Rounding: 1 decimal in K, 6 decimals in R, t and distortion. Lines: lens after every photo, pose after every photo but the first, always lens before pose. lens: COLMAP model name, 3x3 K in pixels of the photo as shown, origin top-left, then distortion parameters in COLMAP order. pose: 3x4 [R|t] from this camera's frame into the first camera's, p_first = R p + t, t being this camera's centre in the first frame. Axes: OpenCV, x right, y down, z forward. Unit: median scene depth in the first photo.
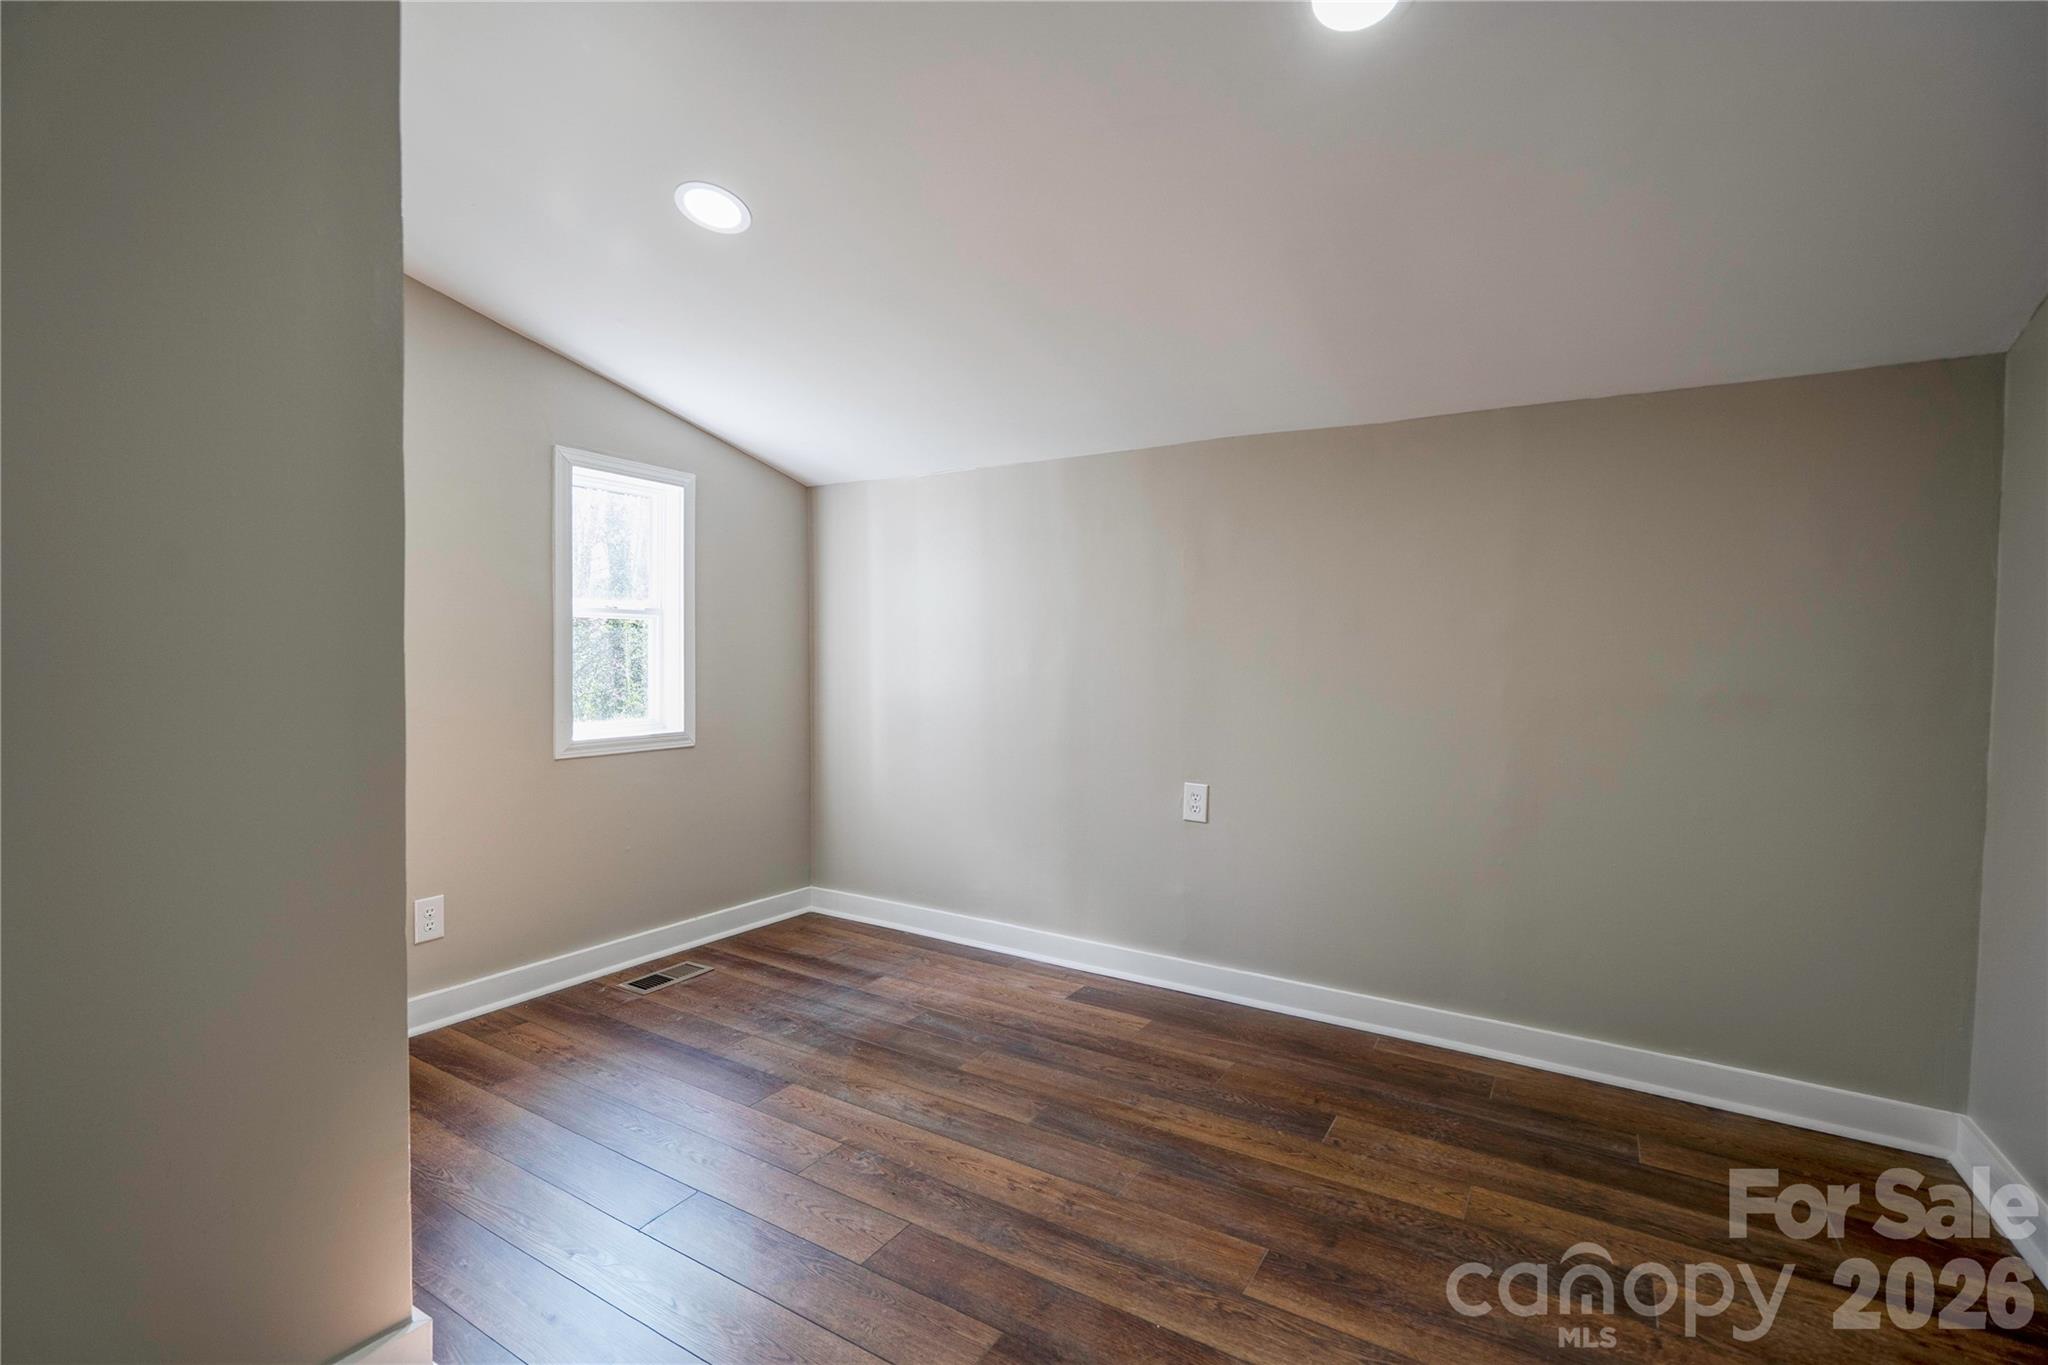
lens RADIAL K [[939.0, 0, 1010.4], [0, 939.0, 683.1], [0, 0, 1]] dist [-0.005321, 0.009235]
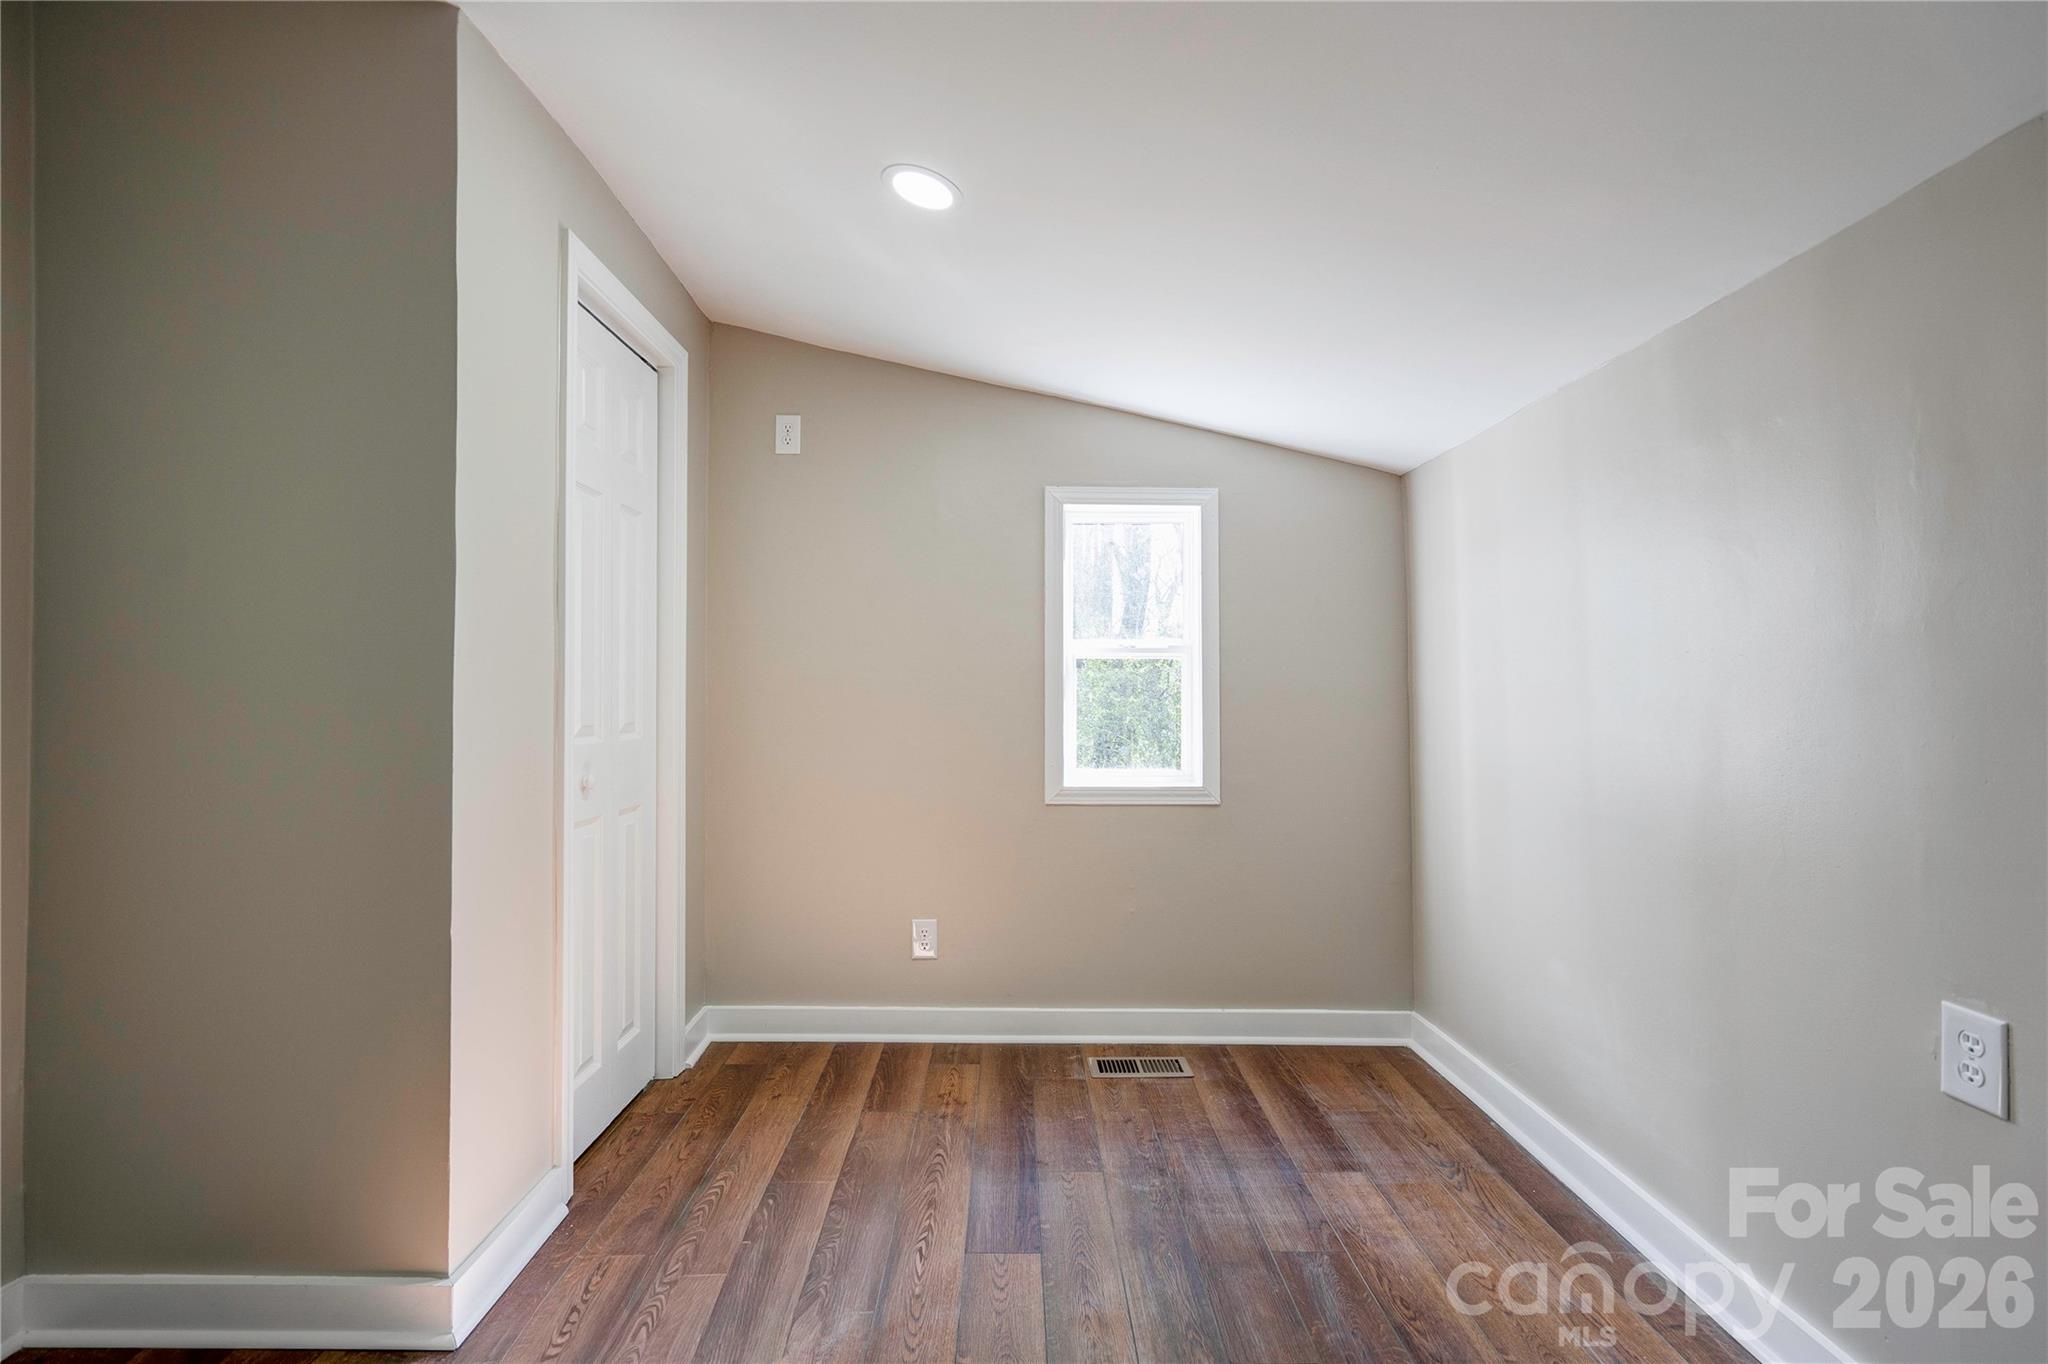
lens RADIAL K [[939.0, 0, 1010.4], [0, 939.0, 682.6], [0, 0, 1]] dist [-0.005321, 0.009235]
pose [[0.531213, -0.019379, -0.847016, 0.328539], [-0.024729, 0.998958, -0.038364, -0.006934], [0.846877, 0.041325, 0.530180, 0.441053]]
